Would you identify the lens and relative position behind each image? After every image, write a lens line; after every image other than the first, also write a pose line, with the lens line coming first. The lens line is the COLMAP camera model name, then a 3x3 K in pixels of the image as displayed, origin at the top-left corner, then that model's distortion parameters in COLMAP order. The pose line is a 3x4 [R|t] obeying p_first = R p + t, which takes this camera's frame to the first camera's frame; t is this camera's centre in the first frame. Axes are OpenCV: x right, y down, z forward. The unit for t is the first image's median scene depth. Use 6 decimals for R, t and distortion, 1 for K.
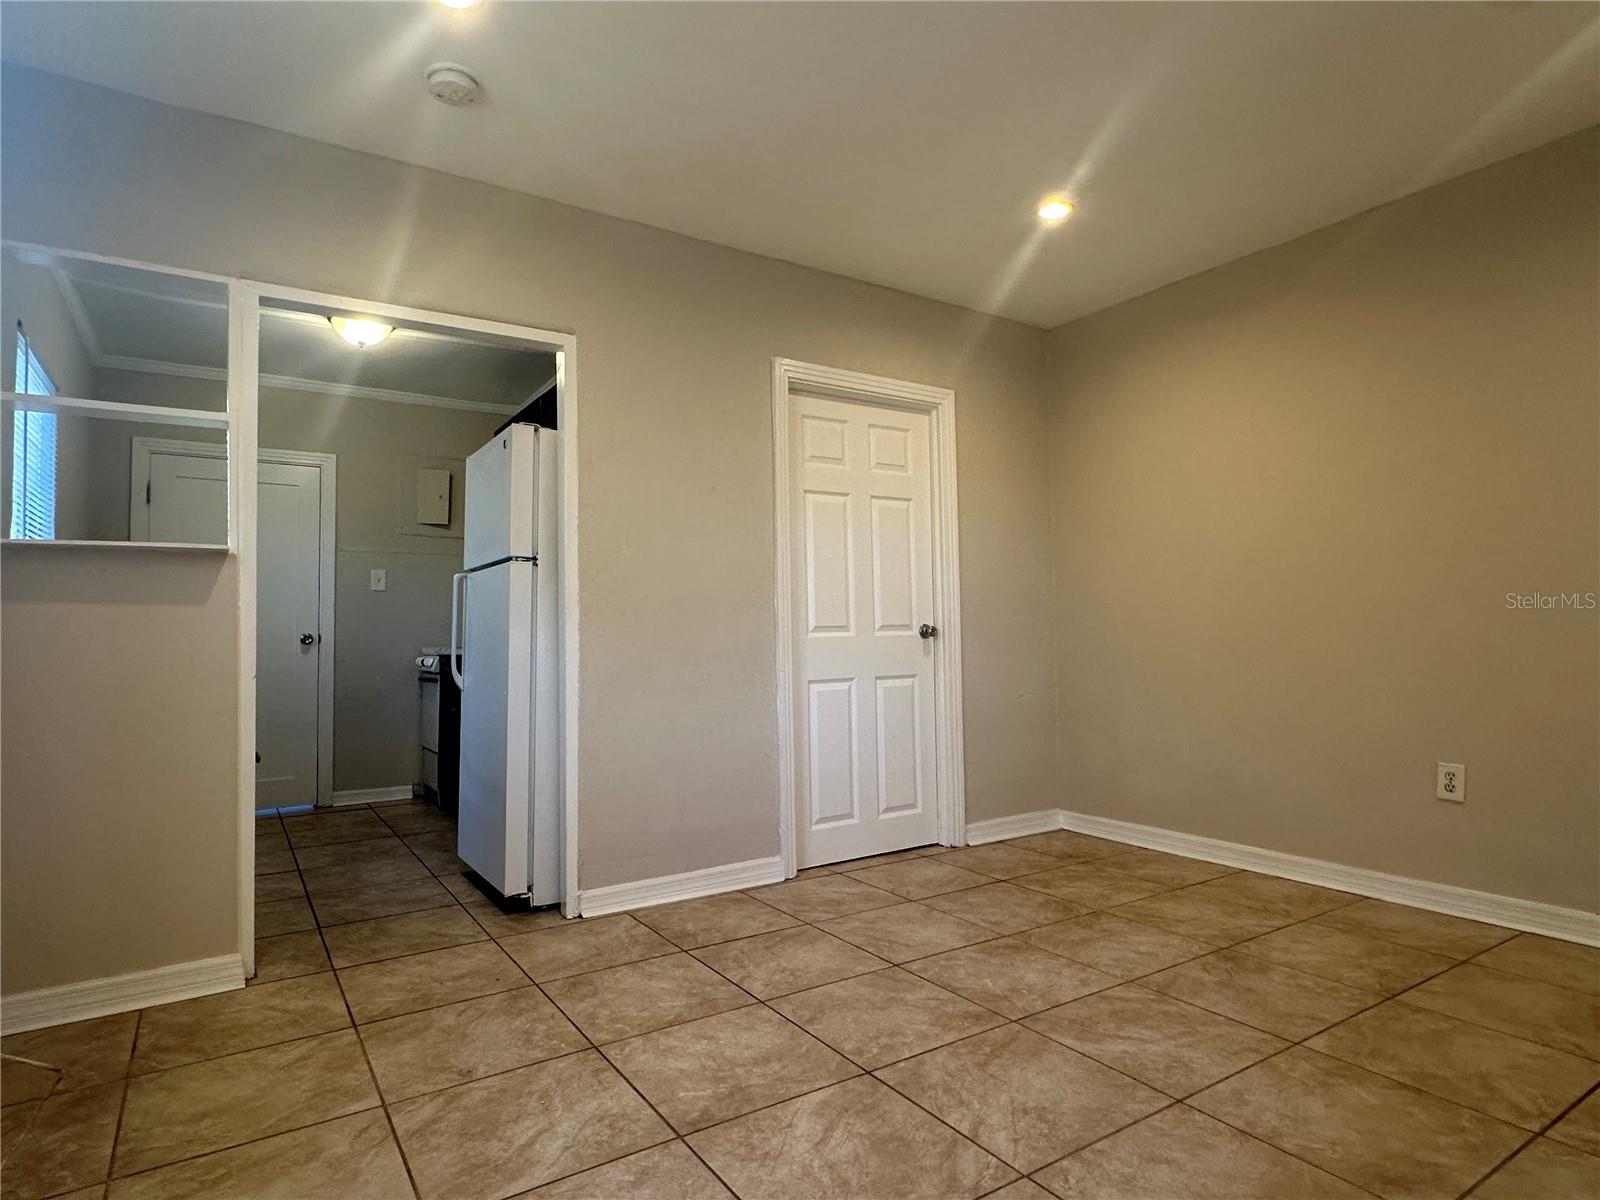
lens RADIAL K [[899.4, 0, 795.6], [0, 899.4, 604.3], [0, 0, 1]] dist [-0.005511, 0.003318]
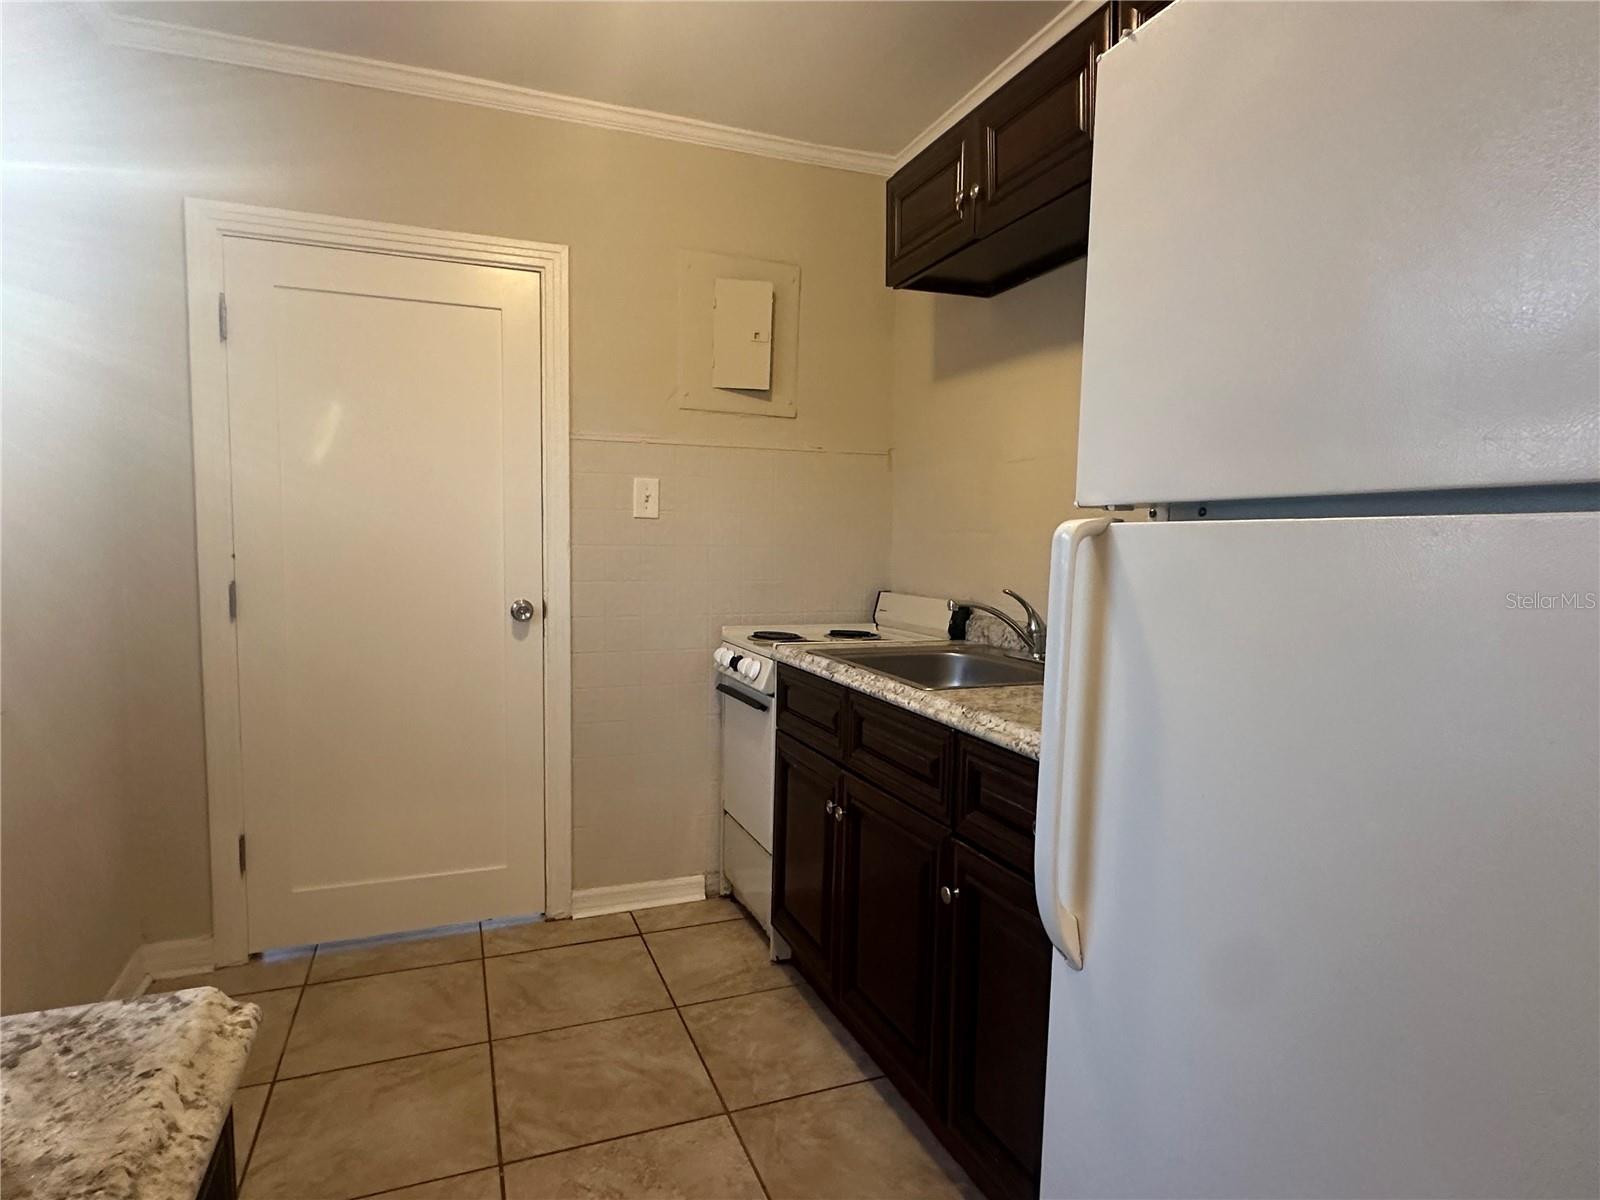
lens RADIAL K [[899.4, 0, 795.6], [0, 899.4, 604.3], [0, 0, 1]] dist [-0.005511, 0.003318]
pose [[0.986502, 0.033942, -0.160191, -0.300346], [-0.015348, 0.993141, 0.115915, -0.028059], [0.163027, -0.111892, 0.980256, 0.507769]]
